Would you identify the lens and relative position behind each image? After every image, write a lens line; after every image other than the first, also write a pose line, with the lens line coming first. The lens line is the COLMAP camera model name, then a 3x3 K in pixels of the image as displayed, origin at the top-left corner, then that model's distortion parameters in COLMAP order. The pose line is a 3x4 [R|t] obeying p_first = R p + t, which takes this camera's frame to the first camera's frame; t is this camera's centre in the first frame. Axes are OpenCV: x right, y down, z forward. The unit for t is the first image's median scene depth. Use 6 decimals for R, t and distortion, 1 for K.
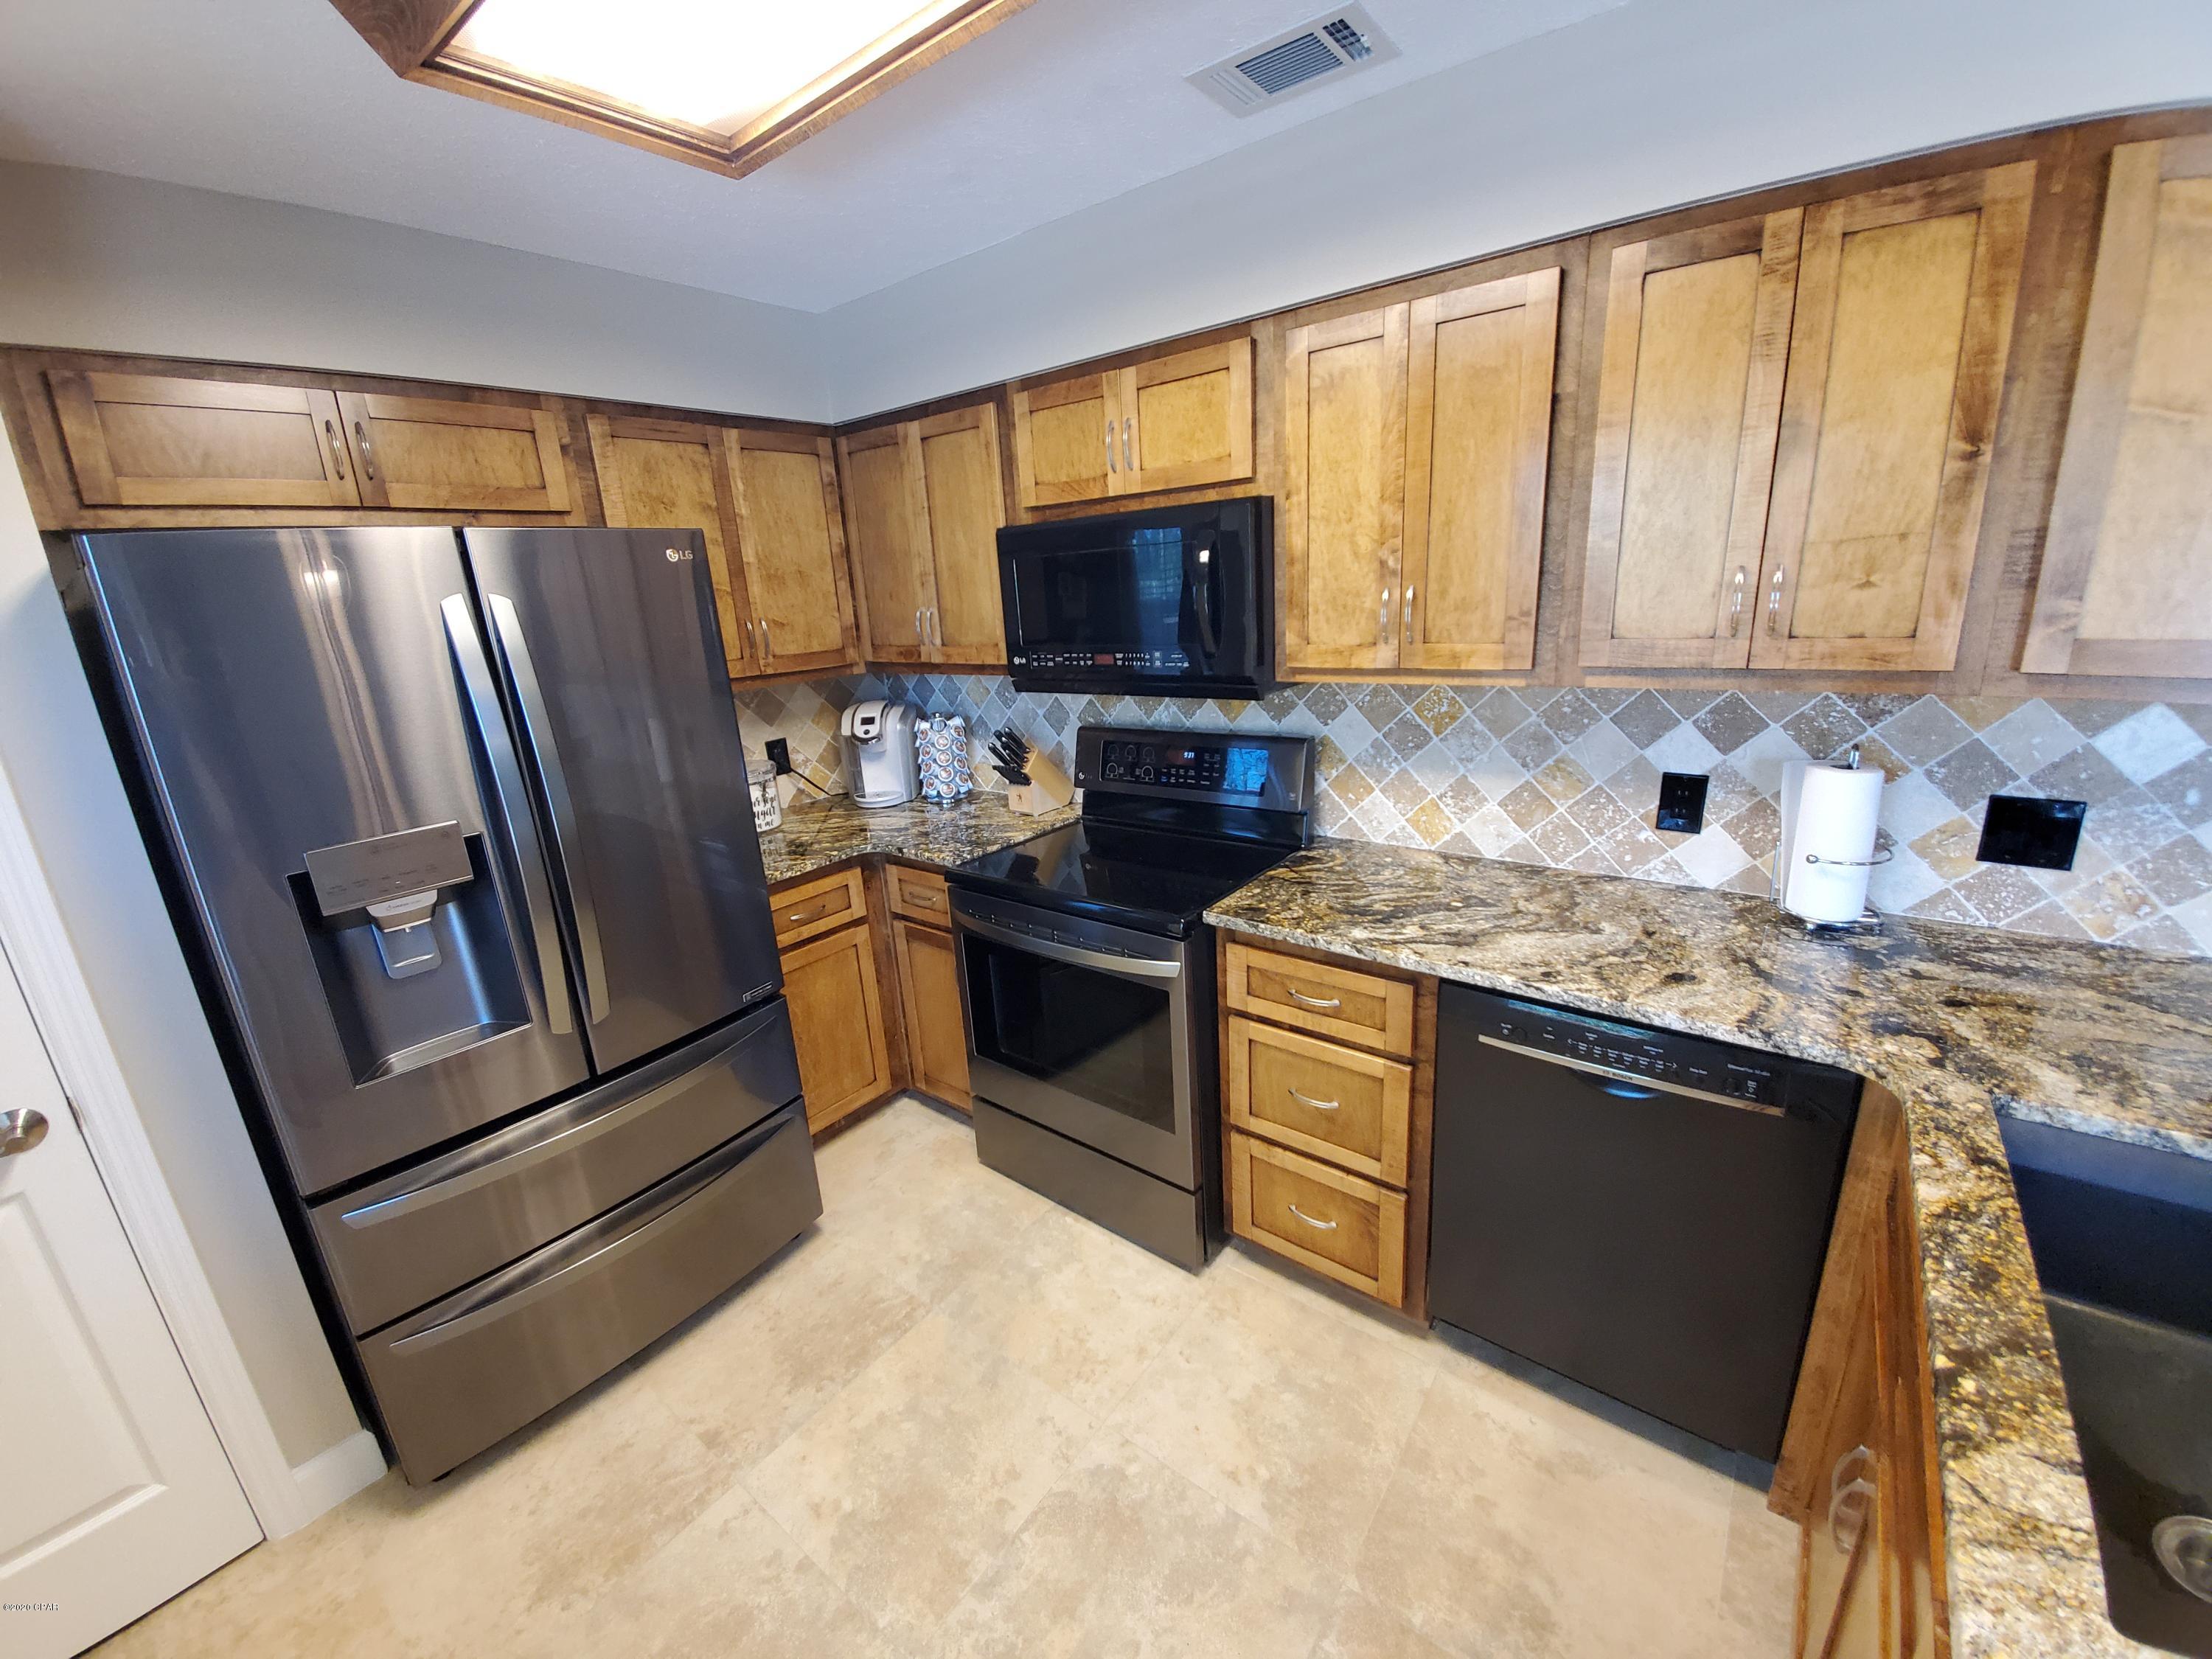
lens RADIAL K [[872.3, 0, 1094.1], [0, 872.3, 823.7], [0, 0, 1]] dist [0.010058, -0.013996]
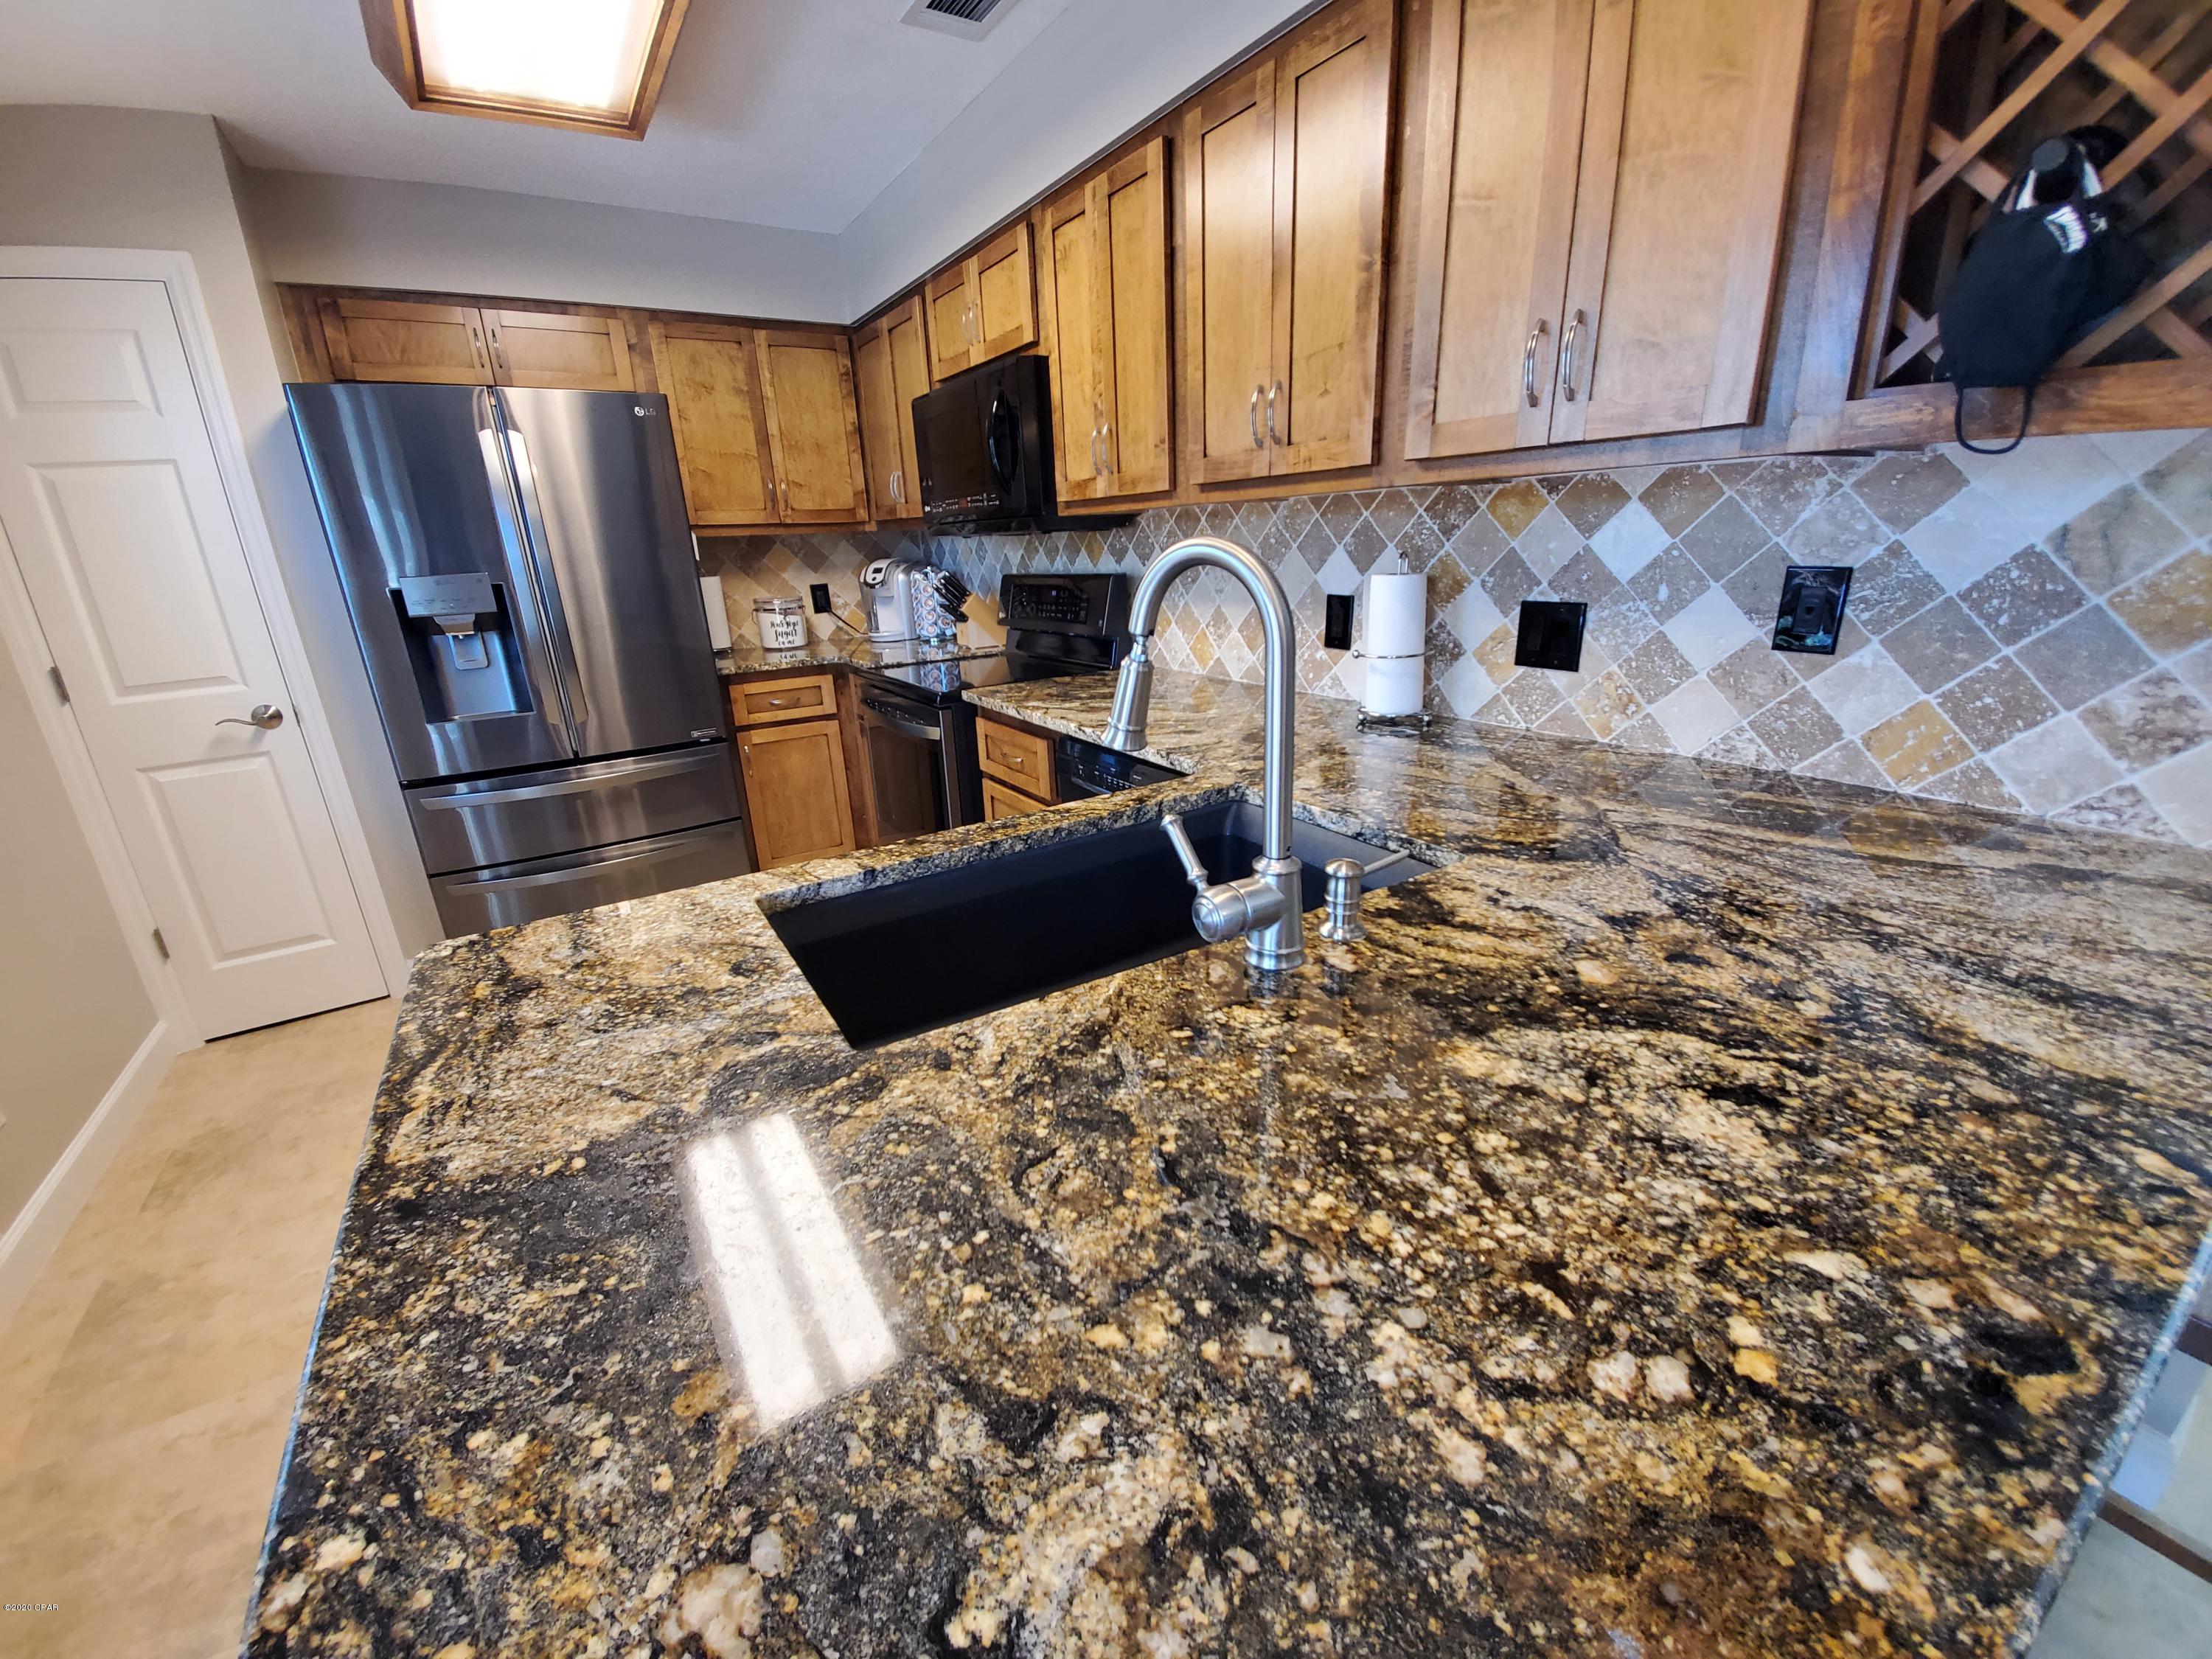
lens RADIAL K [[872.3, 0, 1097.1], [0, 872.3, 827.2], [0, 0, 1]] dist [0.010058, -0.013996]
pose [[0.942773, 0.125901, -0.308753, 0.743582], [-0.104922, 0.990952, 0.083703, 0.172743], [0.316497, -0.046518, 0.947452, -0.172073]]
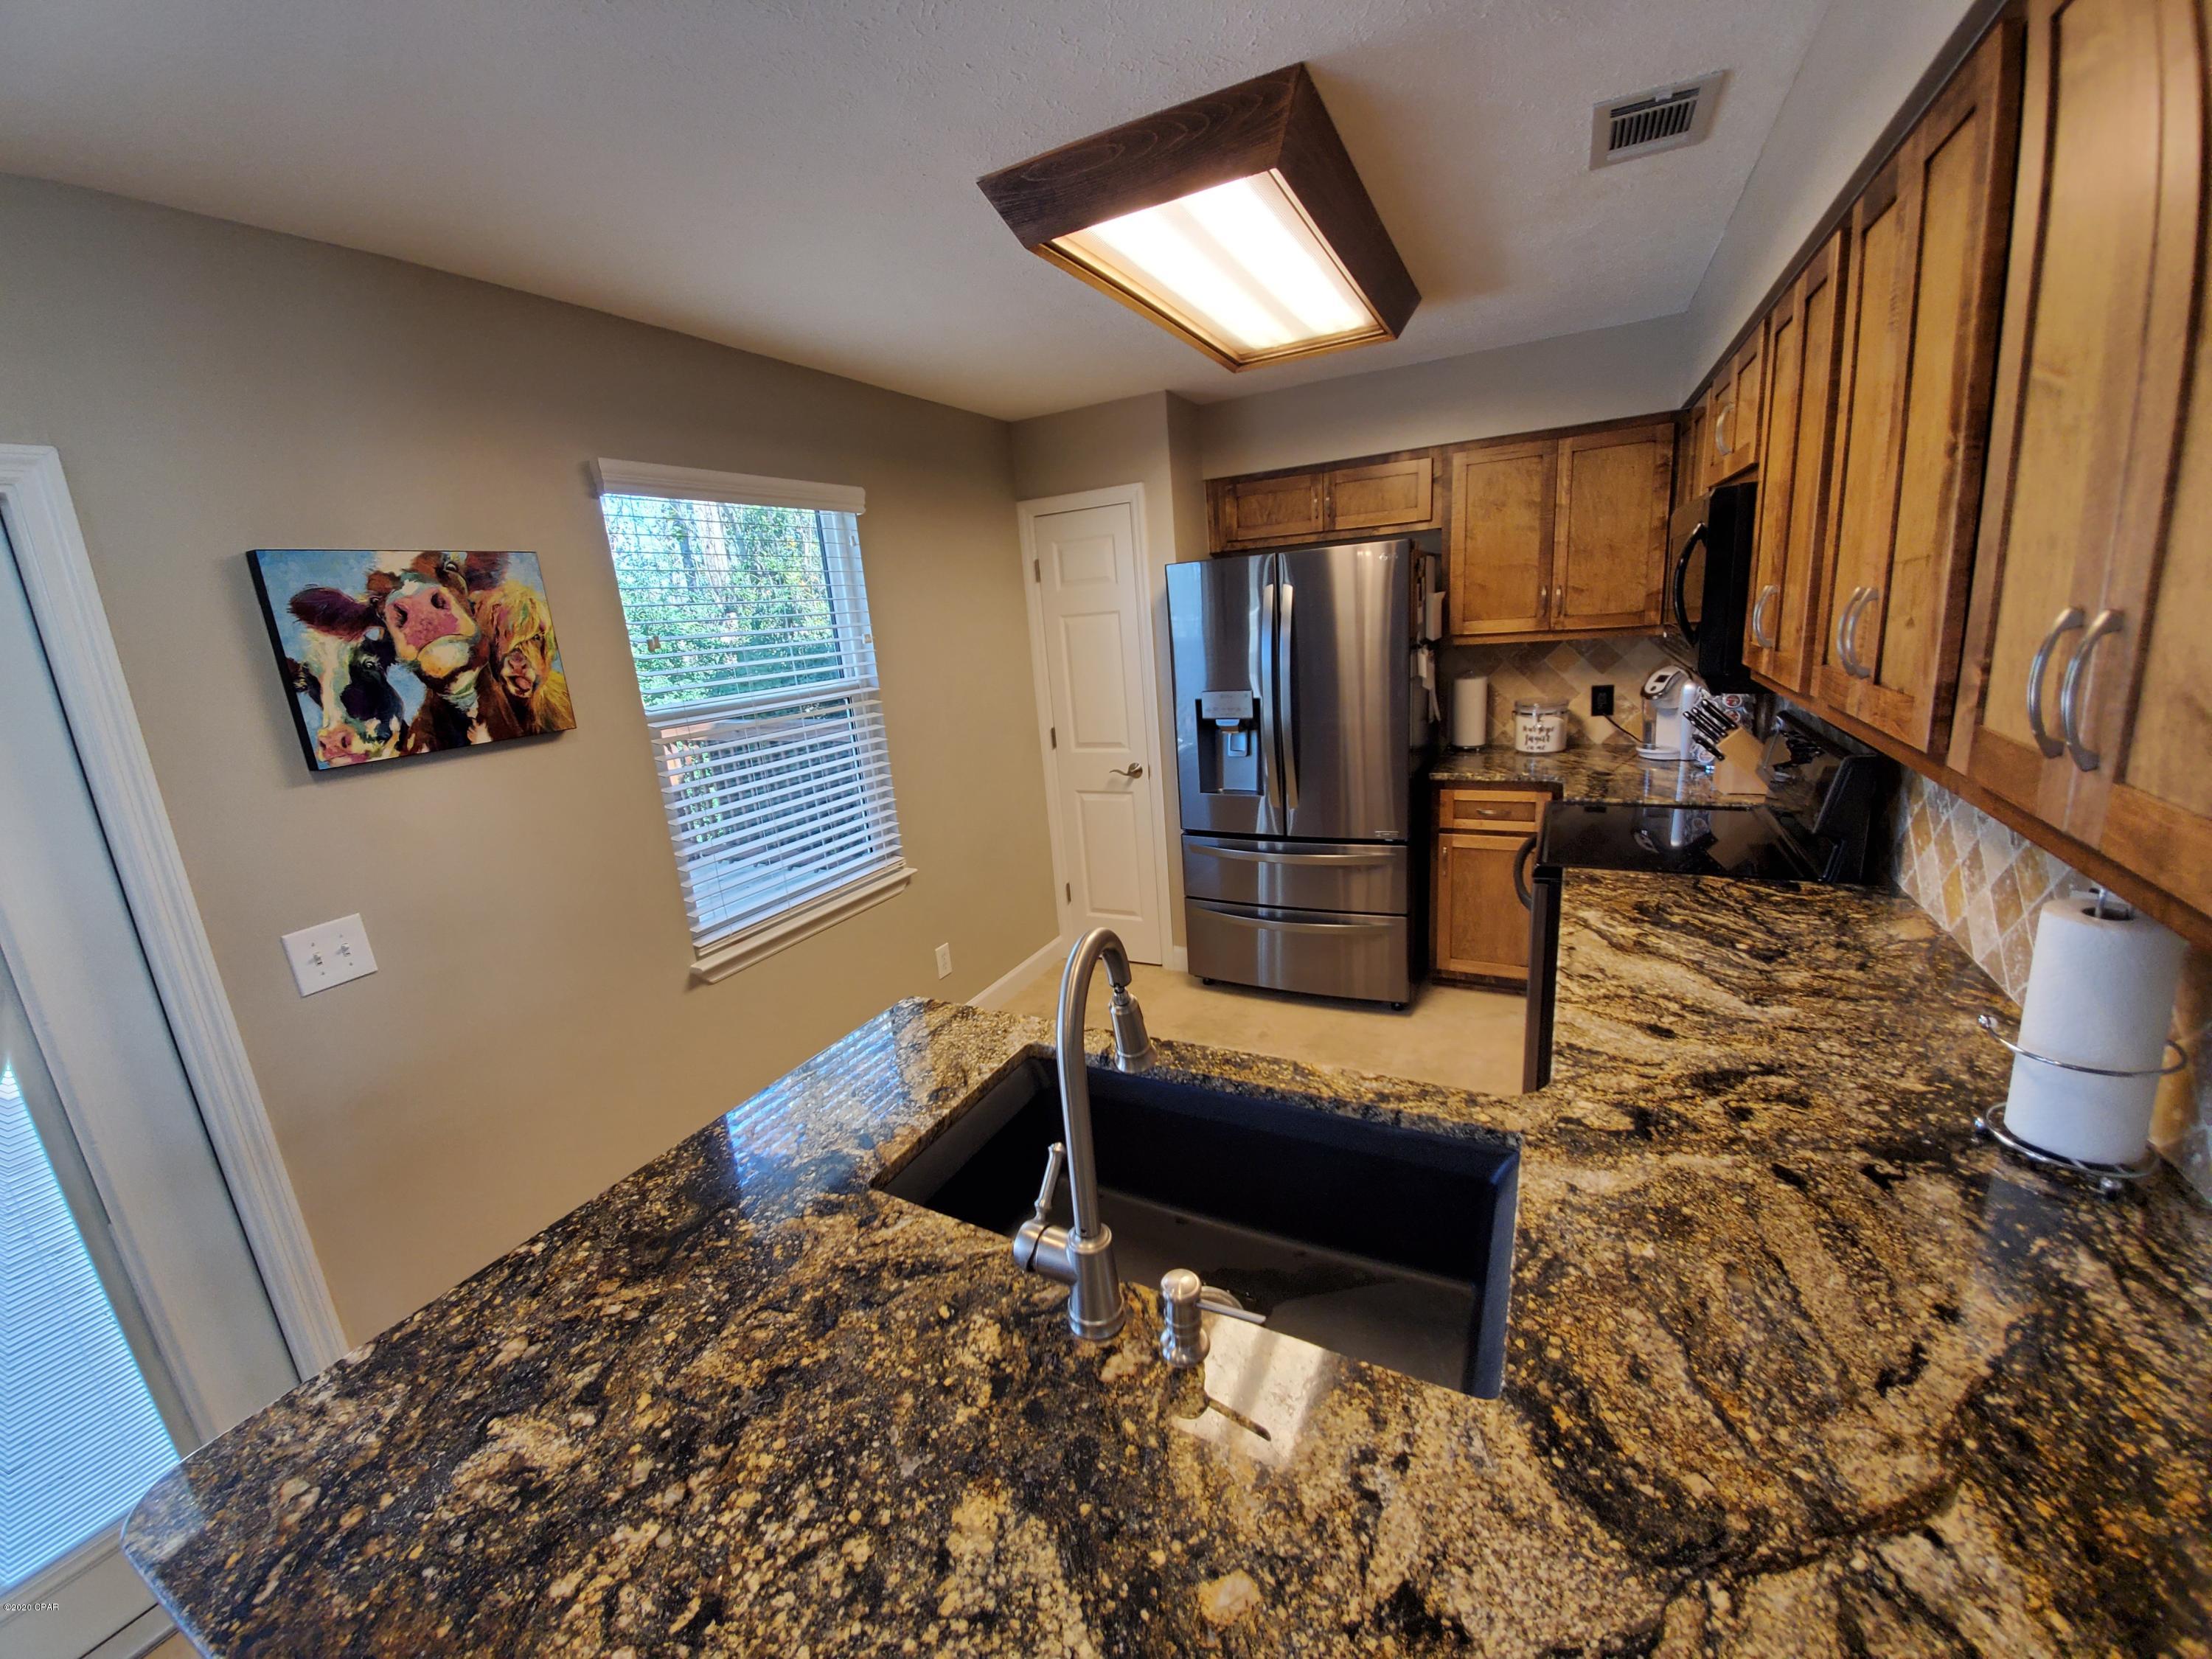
lens RADIAL K [[872.3, 0, 1094.1], [0, 872.3, 827.7], [0, 0, 1]] dist [0.010058, -0.013996]
pose [[0.189883, 0.283880, -0.939871, 1.077896], [-0.197305, 0.948791, 0.246712, -0.111127], [0.961777, 0.138595, 0.236170, 0.130840]]
